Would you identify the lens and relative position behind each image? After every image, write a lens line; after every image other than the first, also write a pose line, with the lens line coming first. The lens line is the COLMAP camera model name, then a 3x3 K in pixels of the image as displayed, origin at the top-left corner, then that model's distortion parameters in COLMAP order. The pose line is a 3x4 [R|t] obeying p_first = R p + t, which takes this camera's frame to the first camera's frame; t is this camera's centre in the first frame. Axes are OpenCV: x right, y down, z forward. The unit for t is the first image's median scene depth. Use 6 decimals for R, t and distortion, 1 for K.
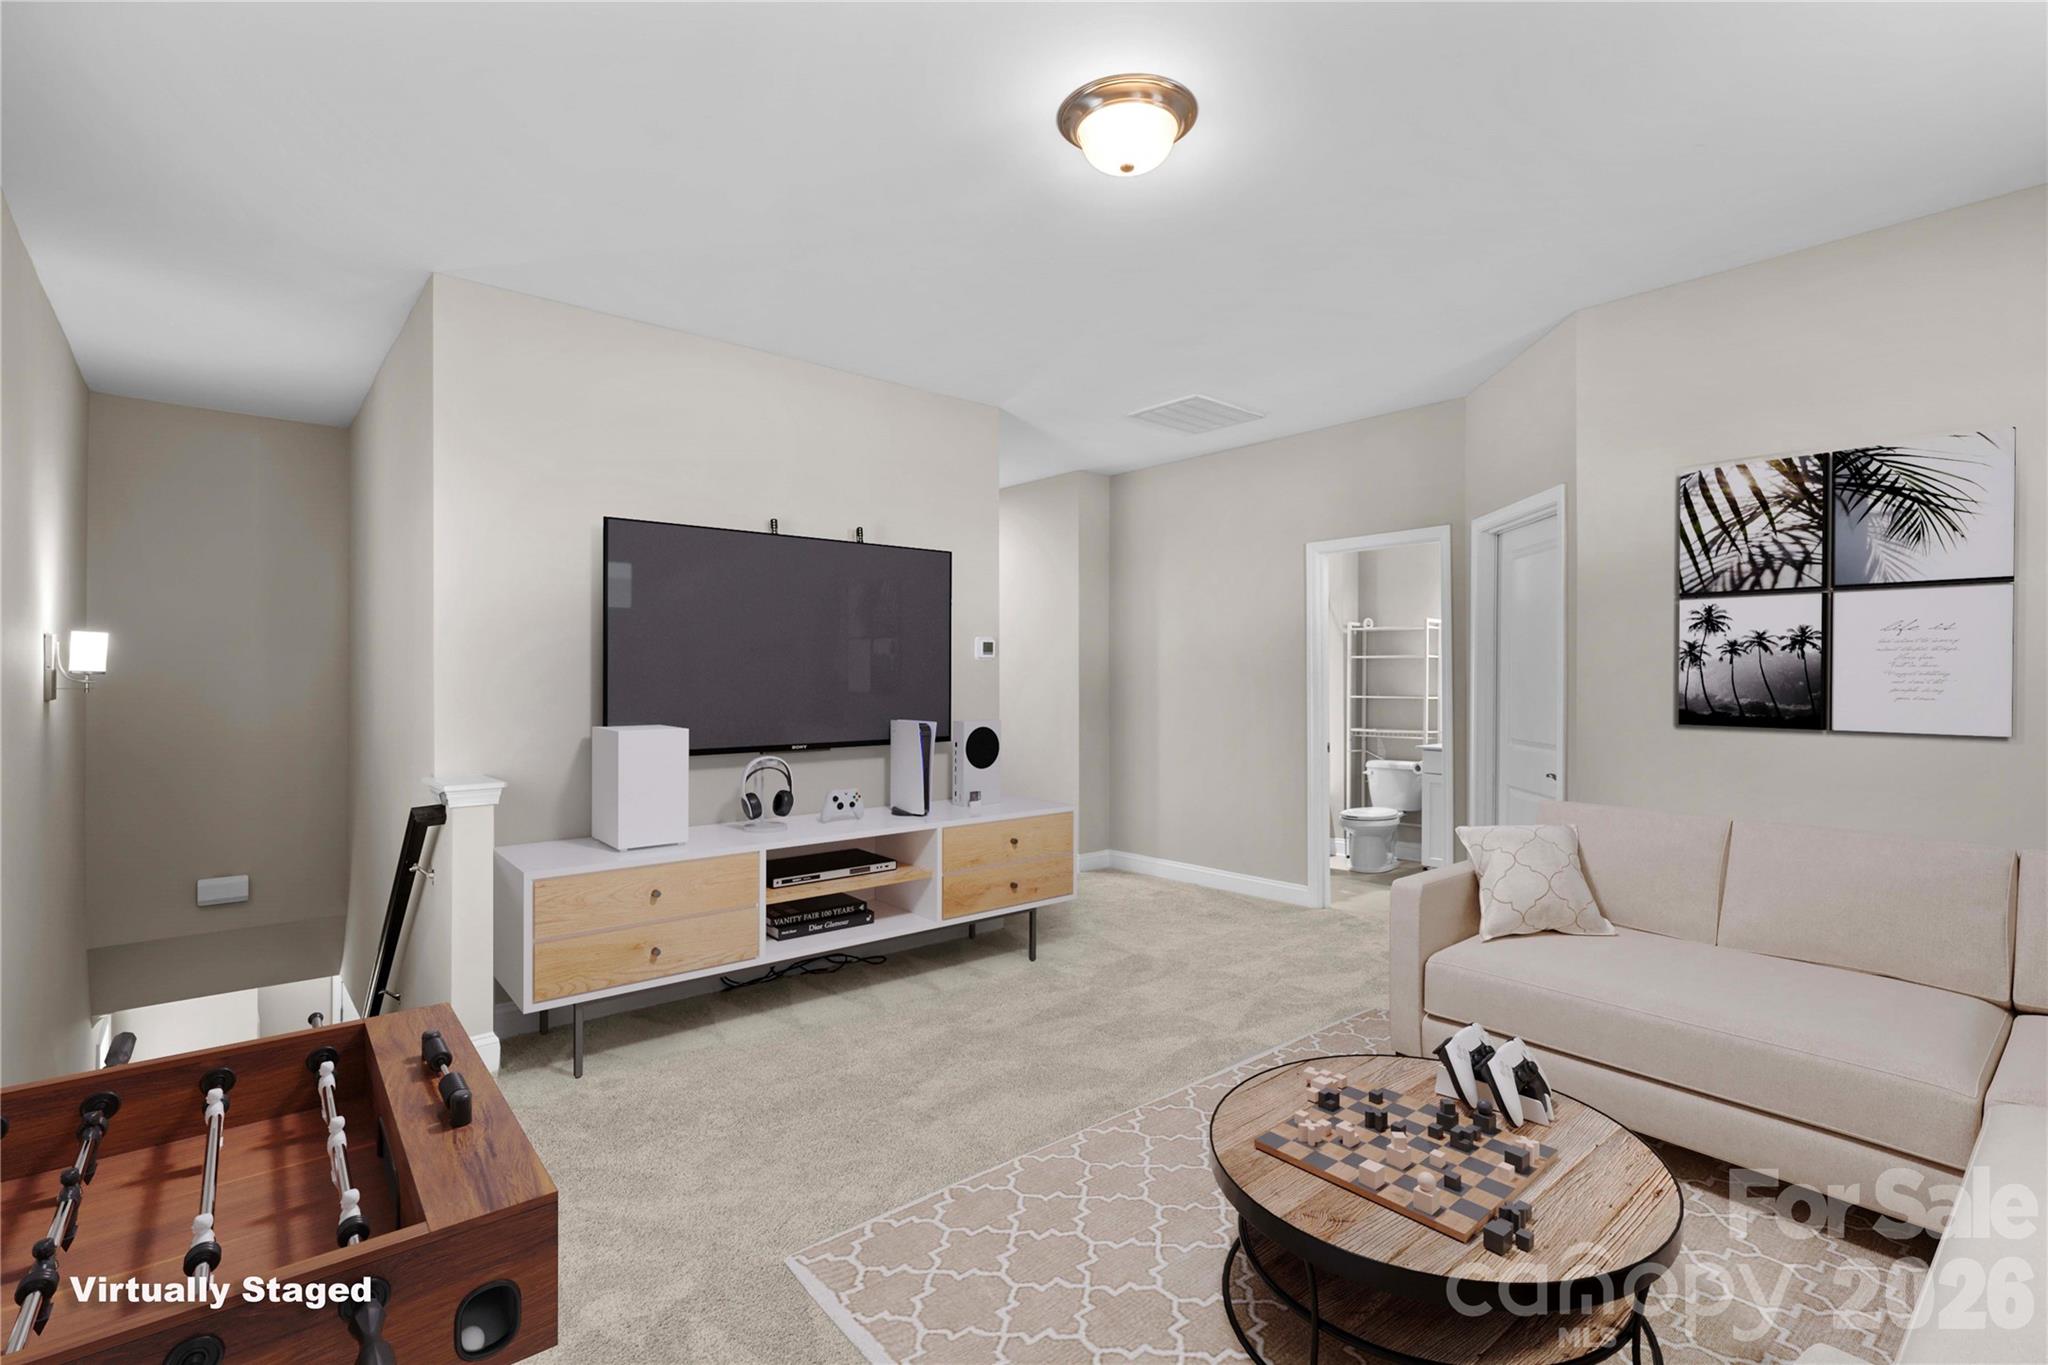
lens RADIAL K [[970.0, 0, 1029.3], [0, 970.0, 675.3], [0, 0, 1]] dist [0.002449, 0.000264]
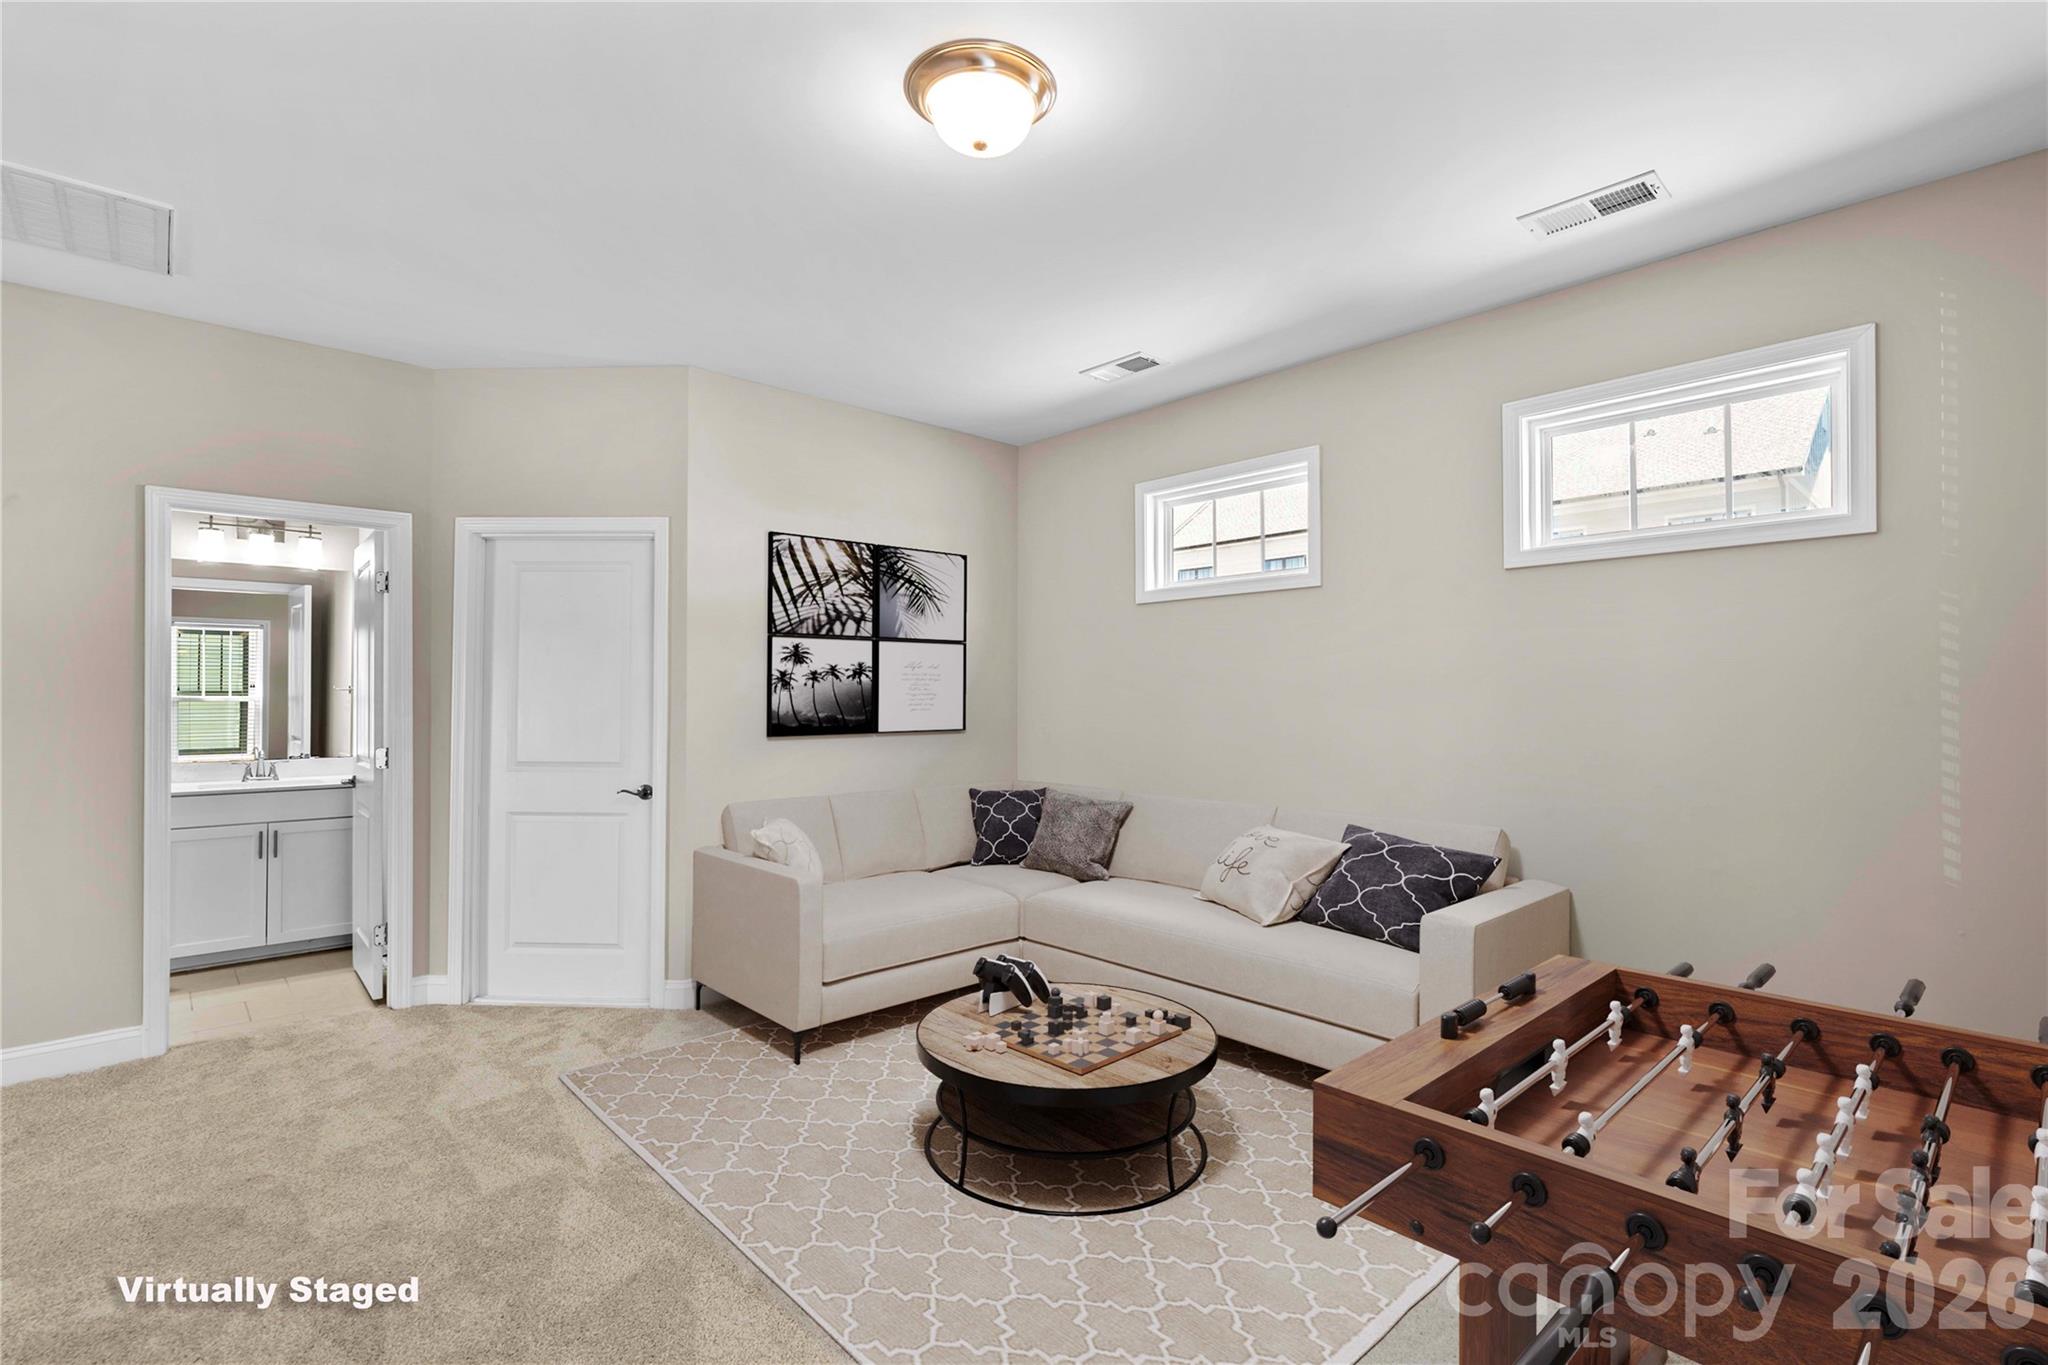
lens RADIAL K [[970.0, 0, 1029.3], [0, 970.0, 675.3], [0, 0, 1]] dist [0.002449, 0.000264]
pose [[-0.018492, 0.006735, 0.999806, -0.647211], [-0.002500, 0.999974, -0.006782, -0.021276], [-0.999826, -0.002625, -0.018475, 0.740838]]
